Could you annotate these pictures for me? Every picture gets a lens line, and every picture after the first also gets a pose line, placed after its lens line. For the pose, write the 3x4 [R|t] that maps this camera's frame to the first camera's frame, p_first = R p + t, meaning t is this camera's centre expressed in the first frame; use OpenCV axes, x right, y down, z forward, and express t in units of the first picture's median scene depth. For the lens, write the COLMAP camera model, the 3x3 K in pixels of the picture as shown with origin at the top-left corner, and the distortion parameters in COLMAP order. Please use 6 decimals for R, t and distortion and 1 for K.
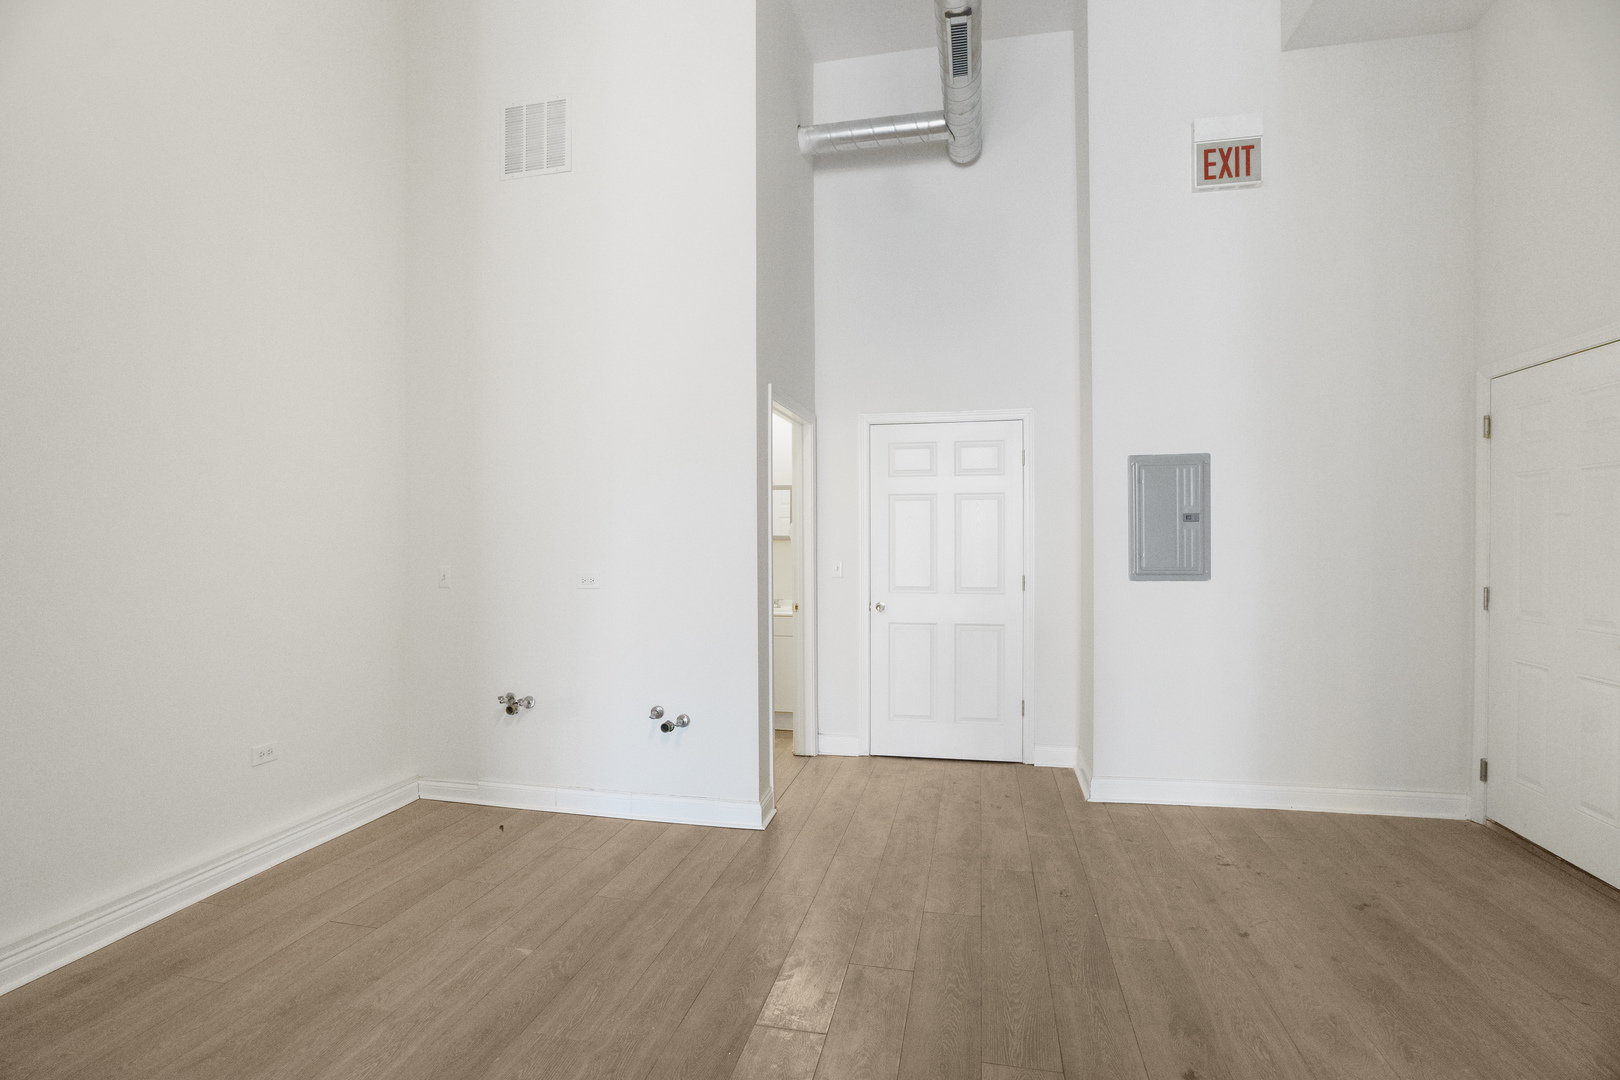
lens RADIAL K [[744.0, 0, 810.0], [0, 744.0, 540.0], [0, 0, 1]] dist [-0.083629, 0.032728]
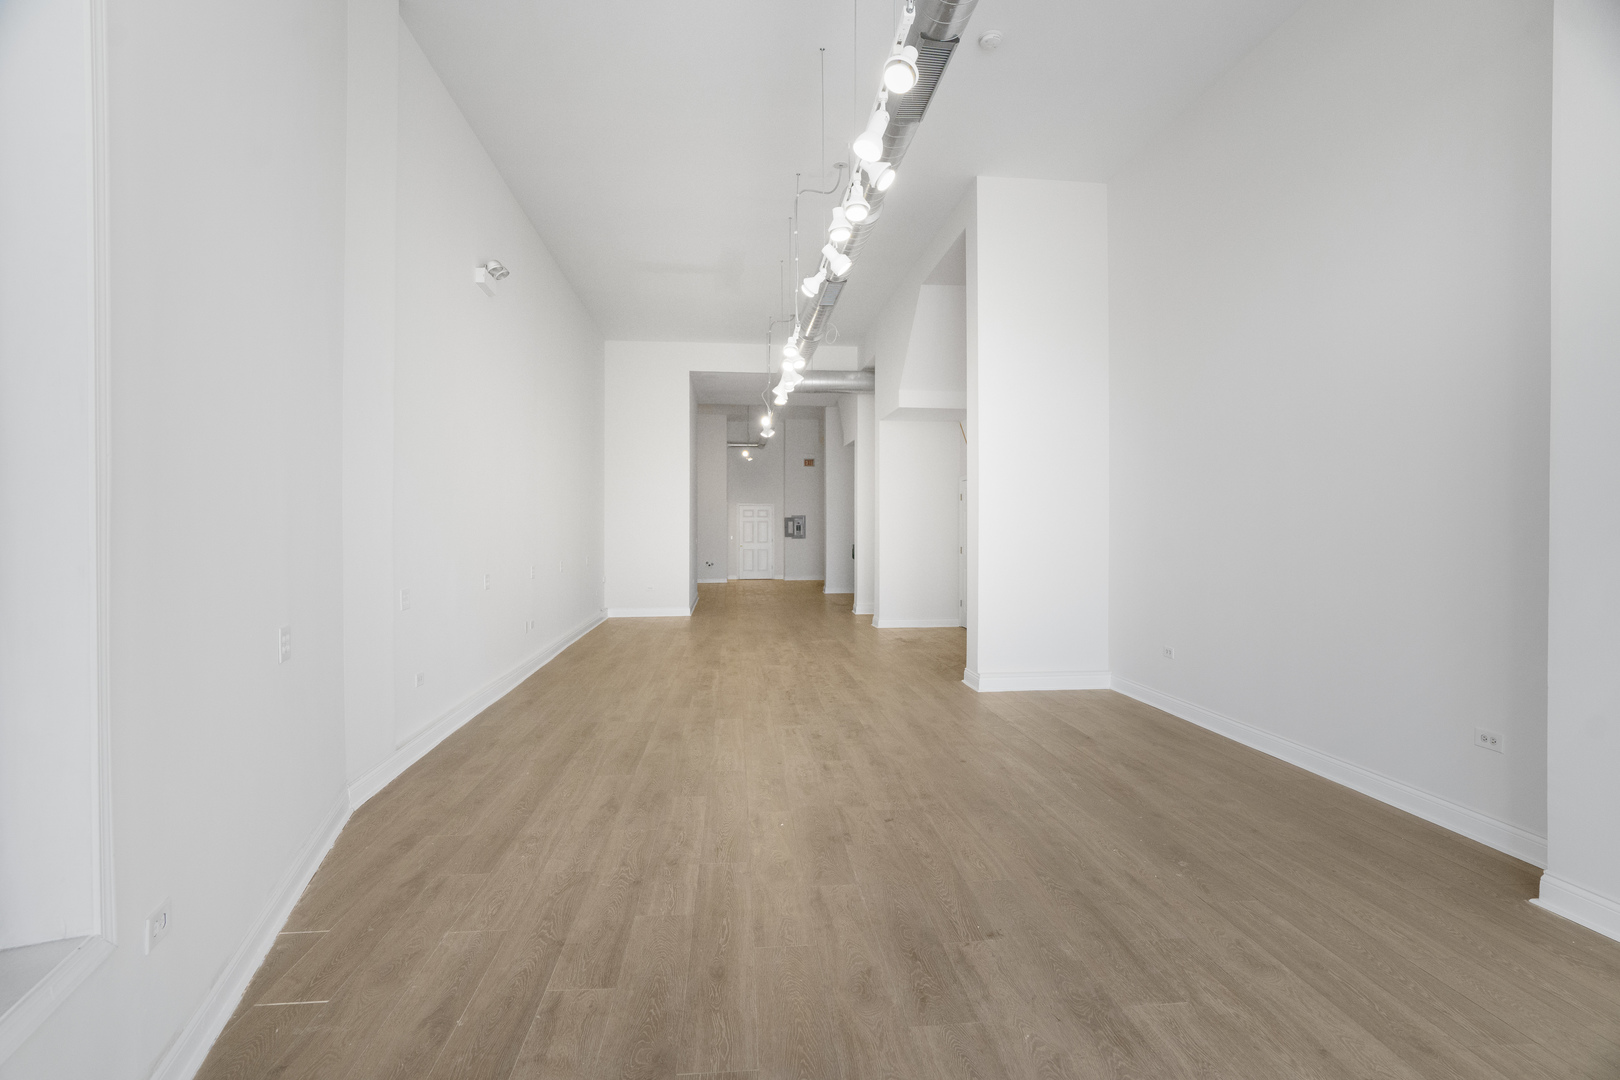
lens RADIAL K [[766.9, 0, 810.0], [0, 766.9, 540.0], [0, 0, 1]] dist [-0.090442, 0.031768]
pose [[0.951186, -0.002349, 0.308611, -0.967713], [-0.000991, 0.999943, 0.010666, 0.002596], [-0.308618, -0.010451, 0.951129, -3.637538]]
